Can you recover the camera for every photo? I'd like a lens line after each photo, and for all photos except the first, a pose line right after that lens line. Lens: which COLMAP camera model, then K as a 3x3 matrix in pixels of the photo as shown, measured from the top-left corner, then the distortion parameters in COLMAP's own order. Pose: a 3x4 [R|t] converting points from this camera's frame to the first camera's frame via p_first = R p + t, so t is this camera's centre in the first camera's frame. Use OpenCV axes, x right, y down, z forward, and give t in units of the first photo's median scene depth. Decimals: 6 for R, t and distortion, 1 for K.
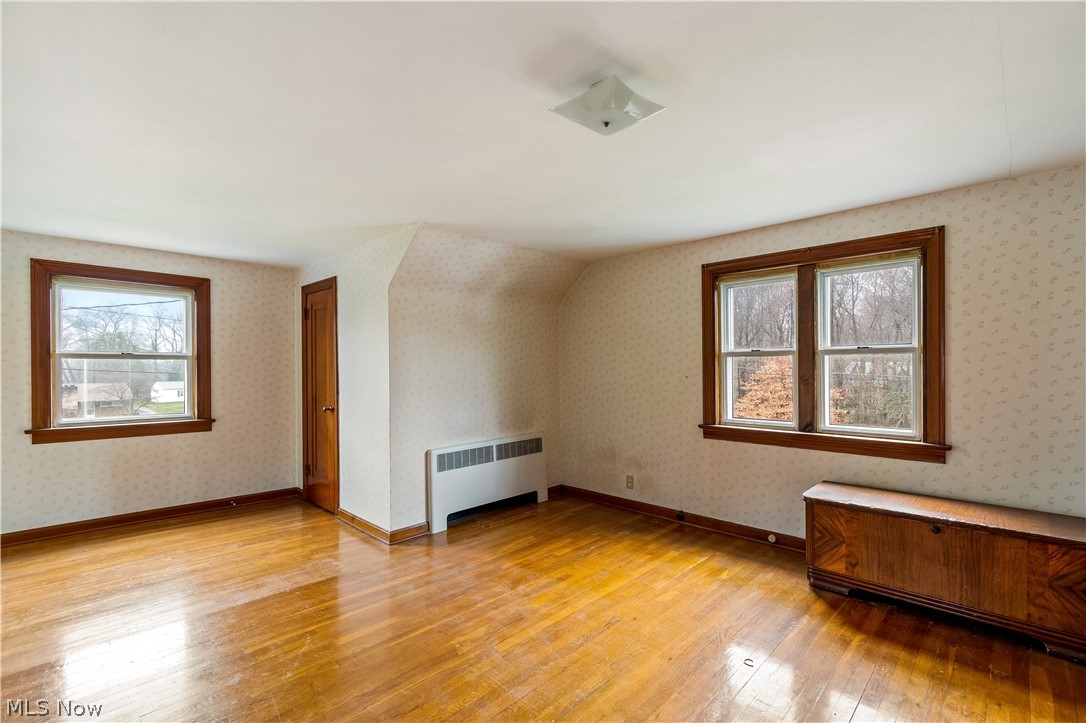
lens RADIAL K [[478.1, 0, 544.9], [0, 478.1, 364.8], [0, 0, 1]] dist [0.000937, -0.000395]
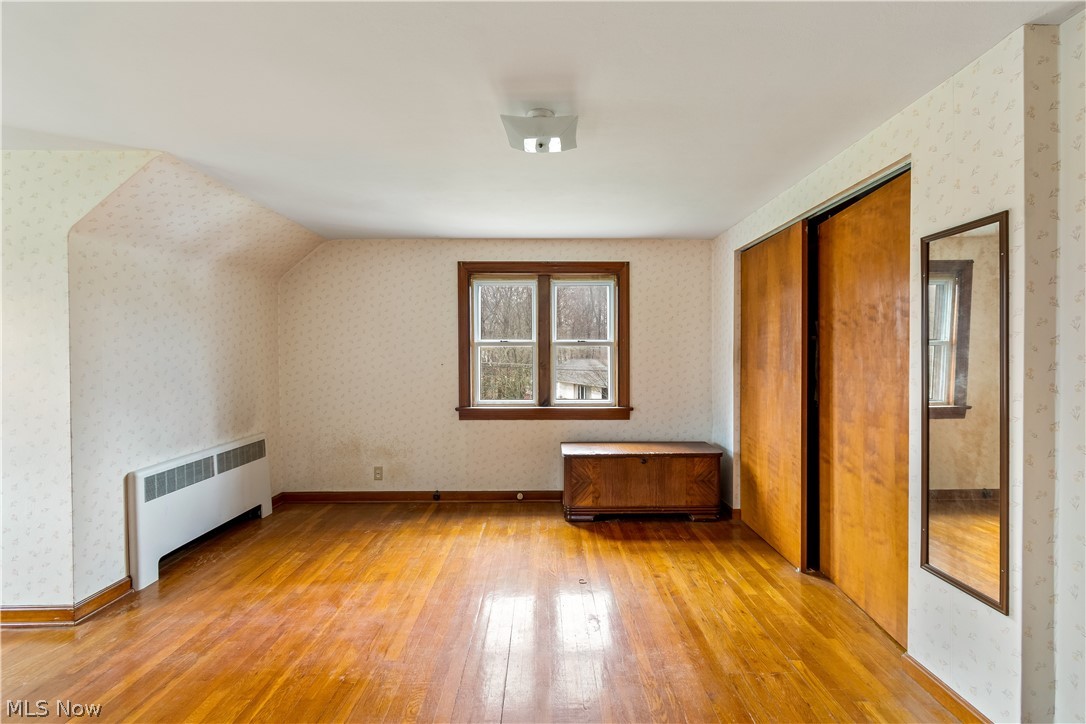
lens RADIAL K [[485.1, 0, 544.5], [0, 485.1, 353.5], [0, 0, 1]] dist [0.000492, -0.000153]
pose [[0.712477, 0.004903, 0.701678, -0.348441], [-0.005485, 0.999984, -0.001418, 0.001414], [-0.701674, -0.002838, 0.712493, 0.079273]]
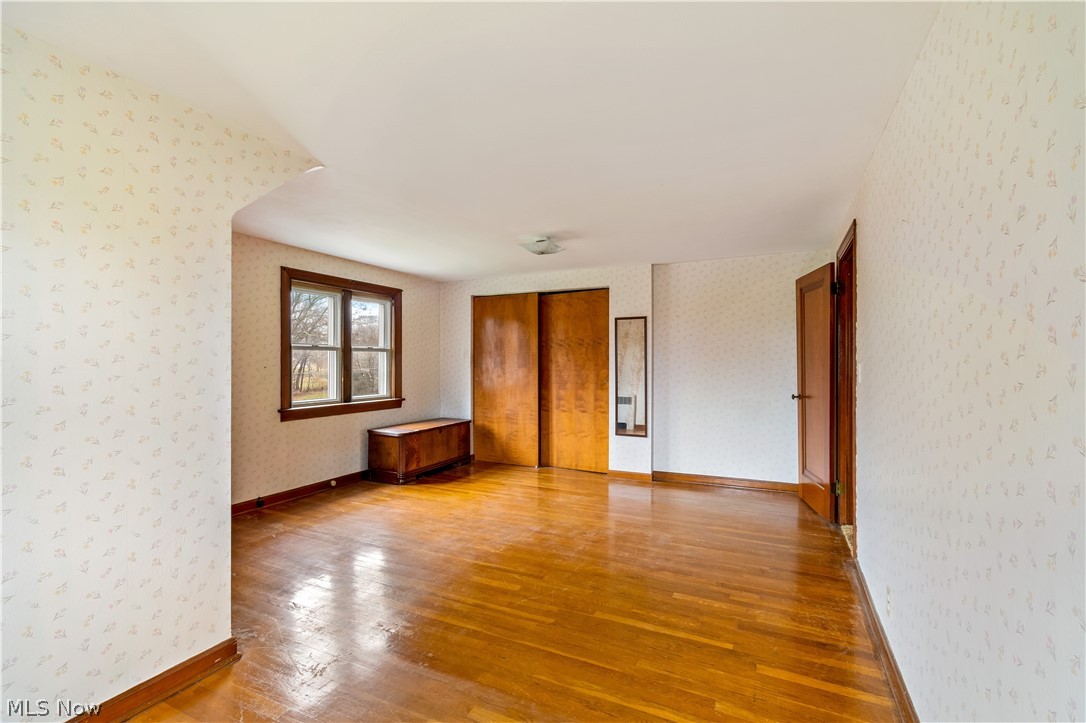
lens RADIAL K [[485.1, 0, 544.5], [0, 485.1, 353.0], [0, 0, 1]] dist [0.000492, -0.000153]
pose [[-0.313778, 0.021180, 0.949260, -1.052238], [-0.006522, 0.999680, -0.024461, 0.018285], [-0.949474, -0.013866, -0.313540, 0.868823]]
